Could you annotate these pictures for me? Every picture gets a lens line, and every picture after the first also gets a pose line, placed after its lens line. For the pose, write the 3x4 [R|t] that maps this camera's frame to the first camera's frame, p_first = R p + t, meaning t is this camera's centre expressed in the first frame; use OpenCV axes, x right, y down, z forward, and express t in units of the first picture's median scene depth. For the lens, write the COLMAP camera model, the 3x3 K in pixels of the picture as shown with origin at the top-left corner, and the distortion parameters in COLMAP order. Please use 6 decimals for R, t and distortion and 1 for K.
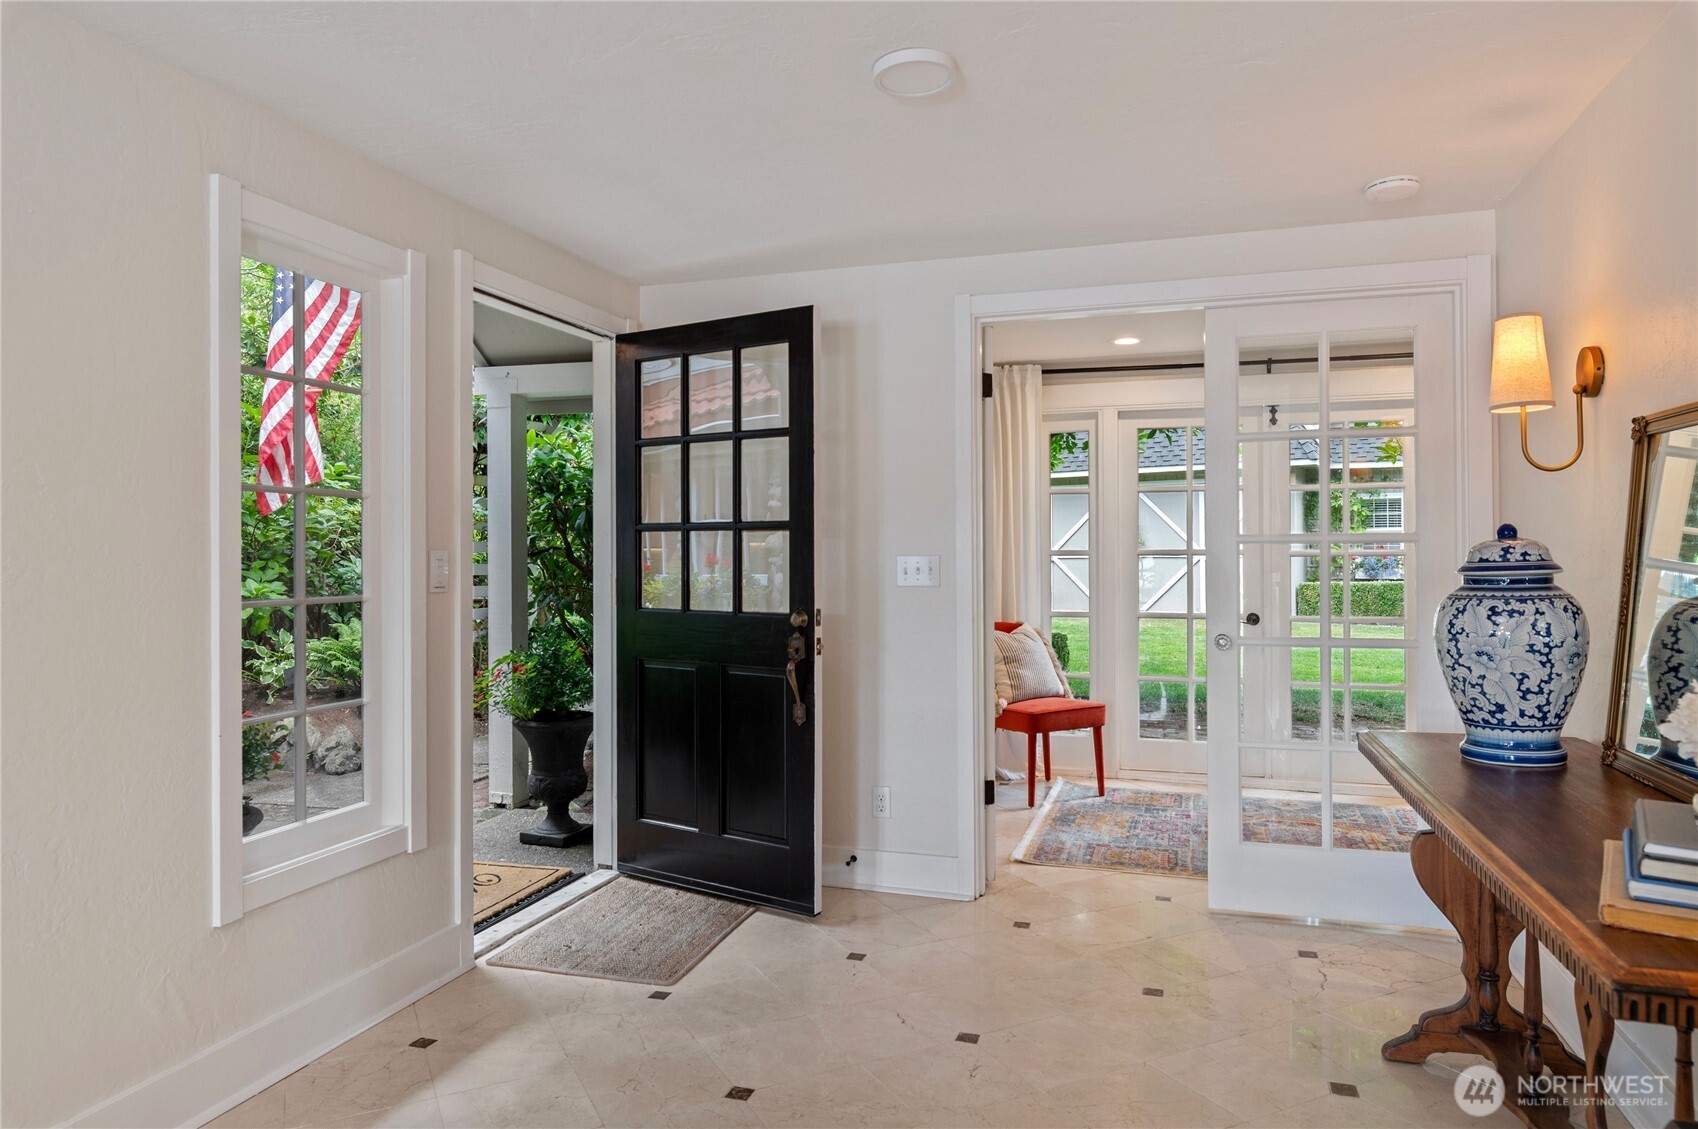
lens RADIAL K [[1059.6, 0, 849.0], [0, 1059.6, 564.5], [0, 0, 1]] dist [0.000320, 0.000068]
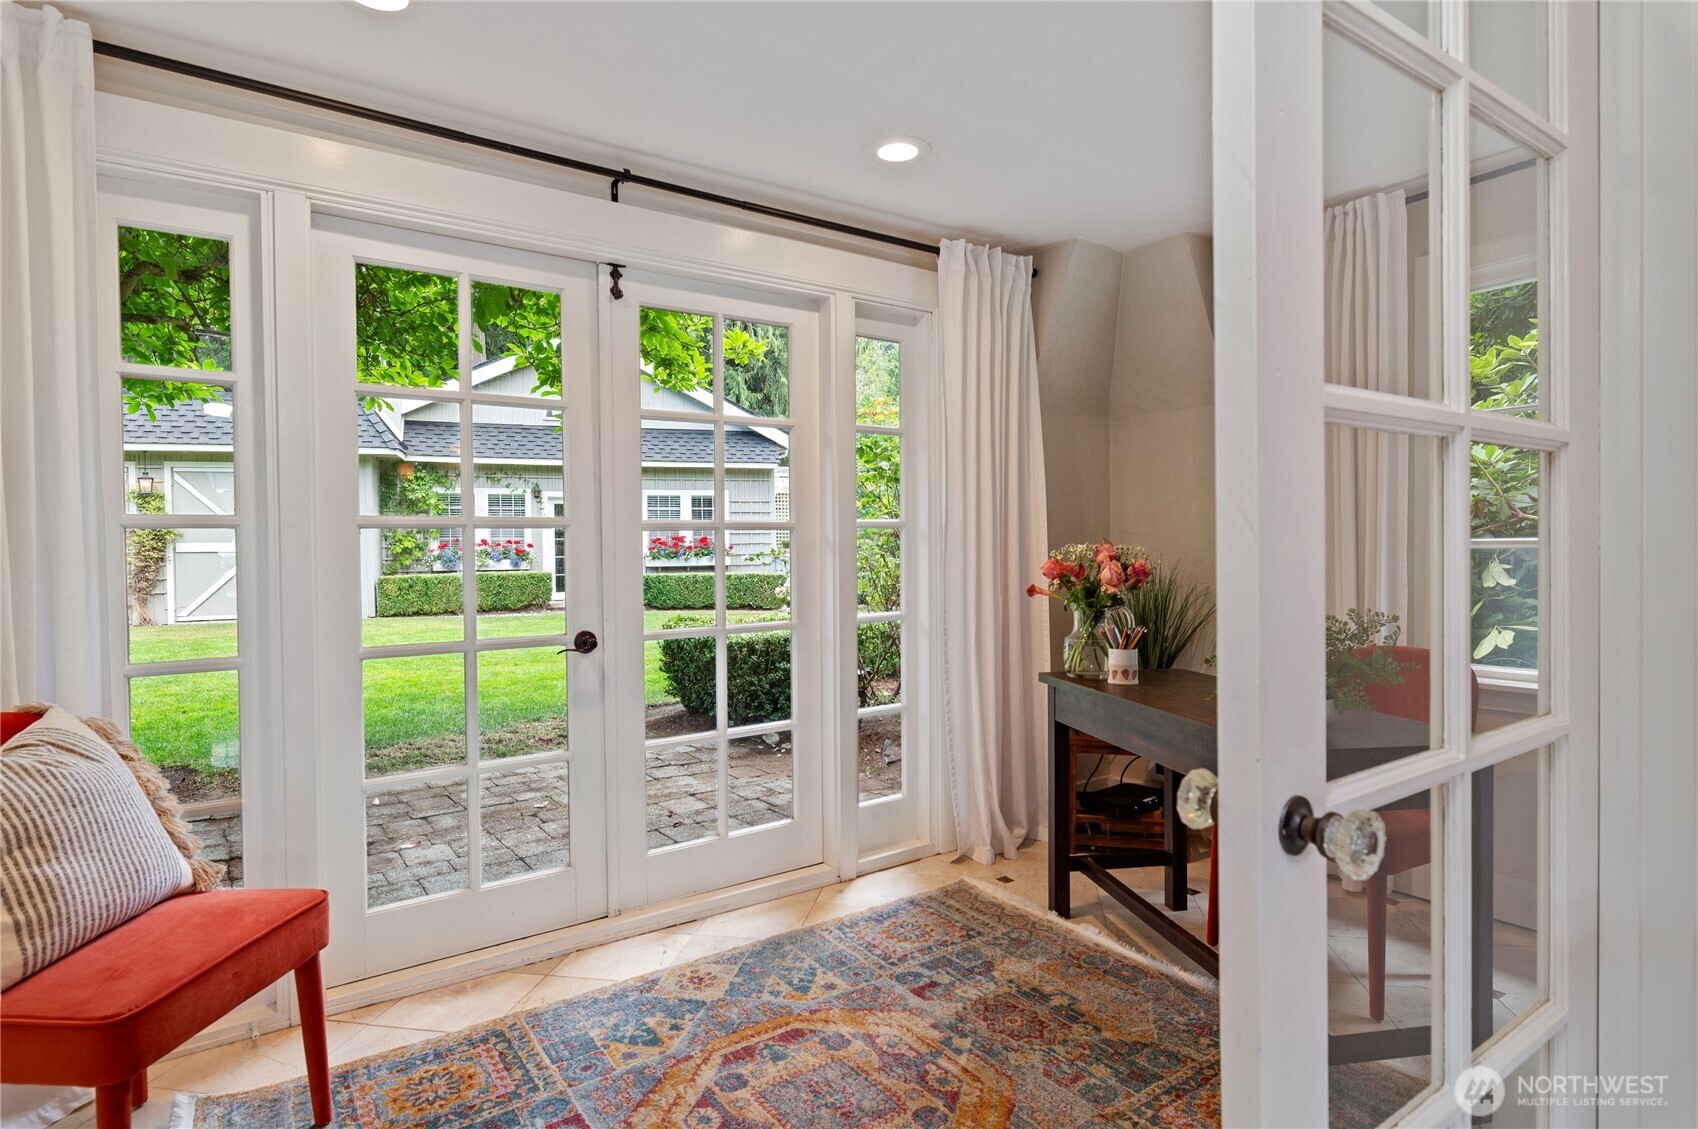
lens RADIAL K [[923.1, 0, 850.9], [0, 923.1, 555.8], [0, 0, 1]] dist [0.003011, 0.001692]
pose [[0.609304, -0.015828, 0.792778, 0.082850], [0.018298, 0.999815, 0.005898, 0.005050], [-0.792725, 0.010912, 0.609481, 0.599881]]
